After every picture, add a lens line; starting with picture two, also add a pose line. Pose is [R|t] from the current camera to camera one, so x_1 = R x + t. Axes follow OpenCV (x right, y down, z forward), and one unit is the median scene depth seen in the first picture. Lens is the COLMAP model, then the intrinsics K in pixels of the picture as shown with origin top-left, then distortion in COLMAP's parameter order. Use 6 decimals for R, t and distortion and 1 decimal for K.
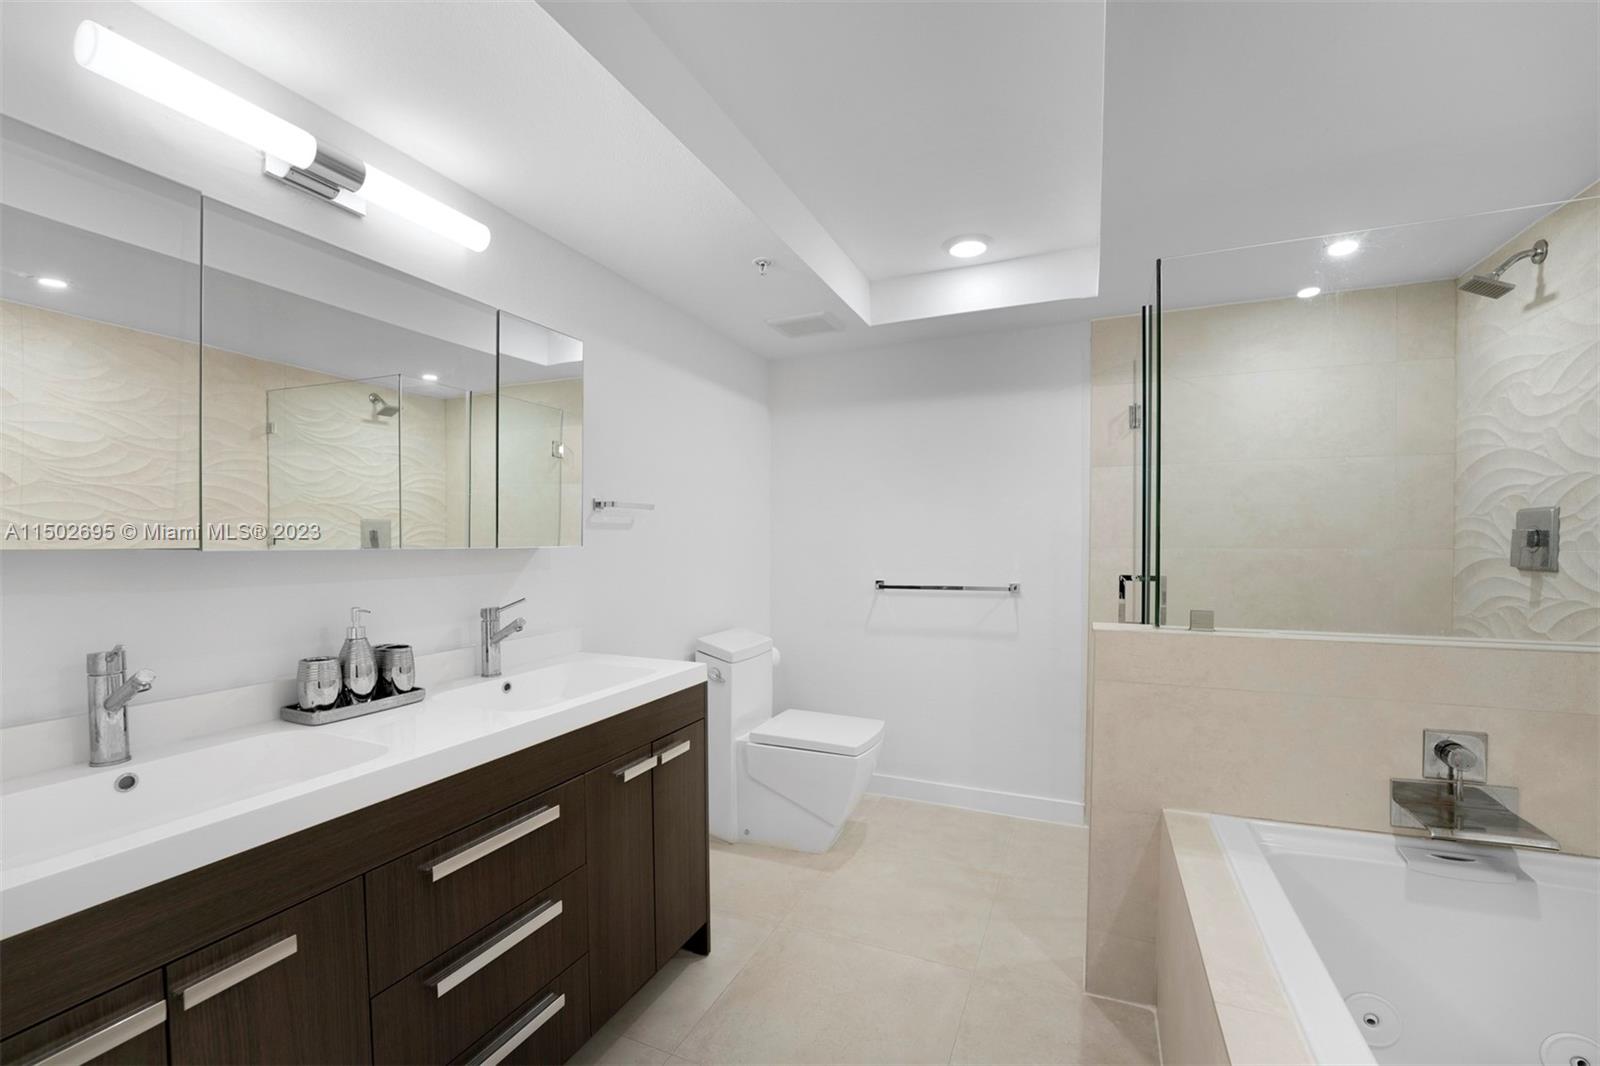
lens RADIAL K [[655.7, 0, 796.8], [0, 655.7, 554.6], [0, 0, 1]] dist [-0.023686, 0.000845]
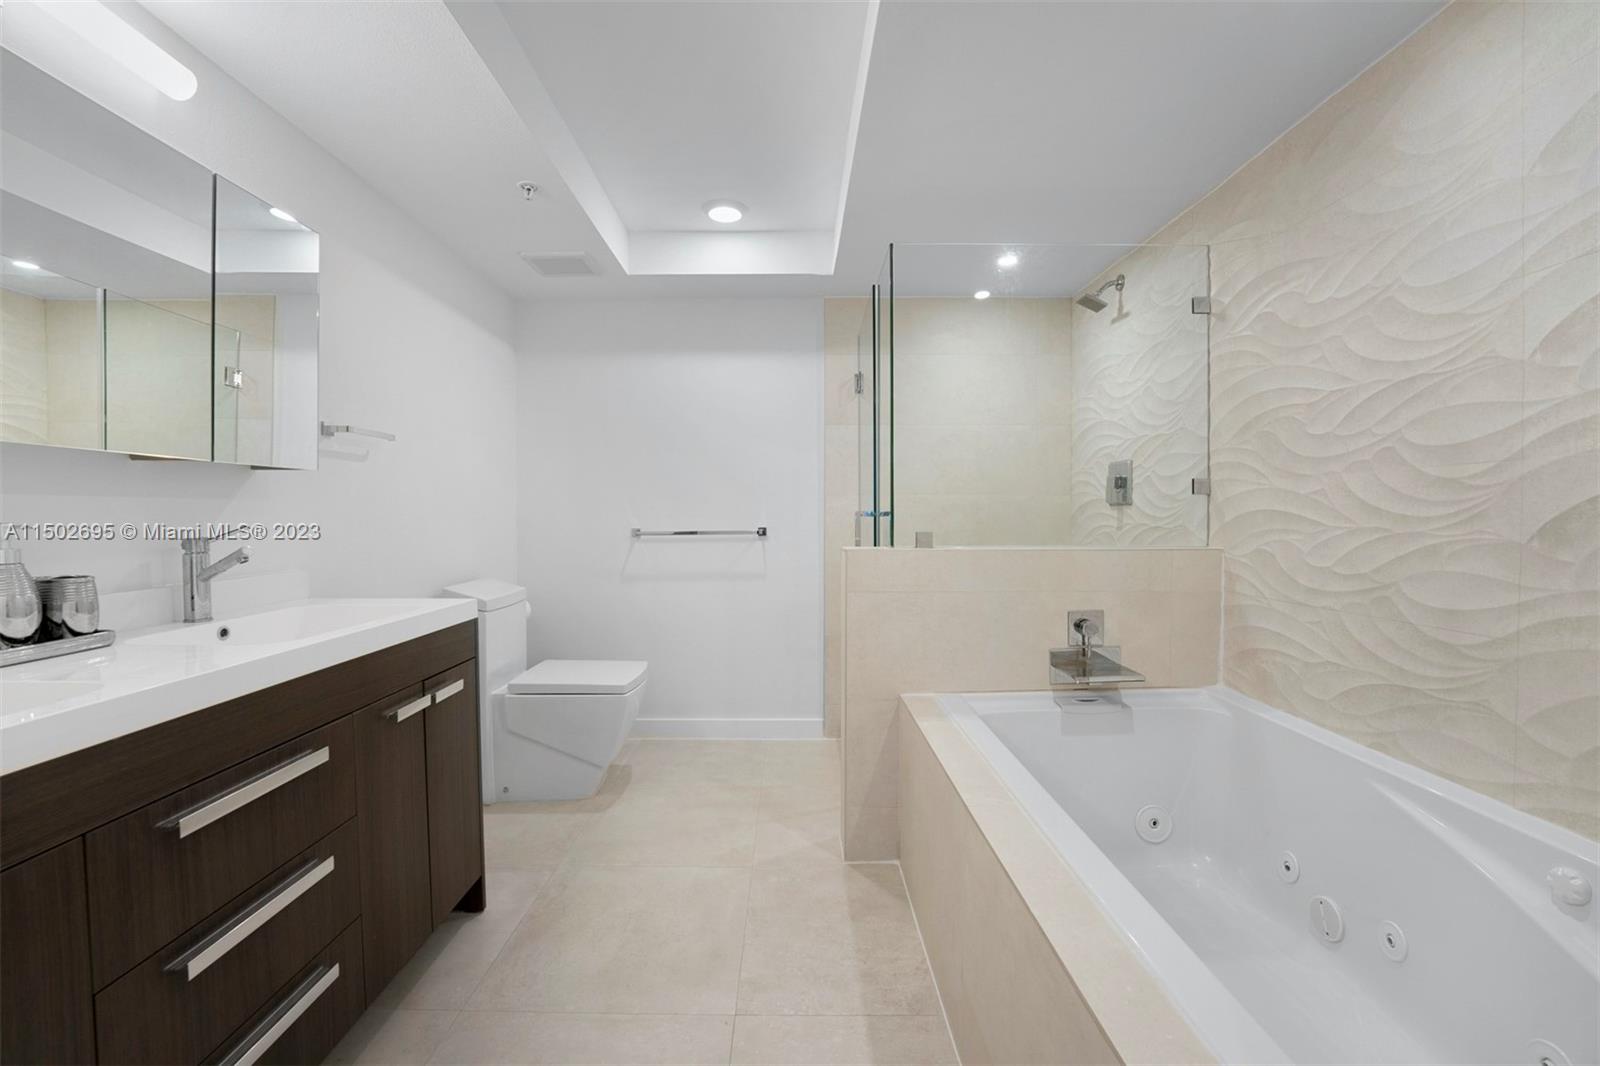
lens RADIAL K [[650.5, 0, 784.8], [0, 650.5, 530.6], [0, 0, 1]] dist [-0.024032, 0.000301]
pose [[0.914980, -0.008399, 0.403413, -0.115329], [0.009778, 0.999951, -0.001360, 0.079492], [-0.403382, 0.005189, 0.915017, -0.025011]]
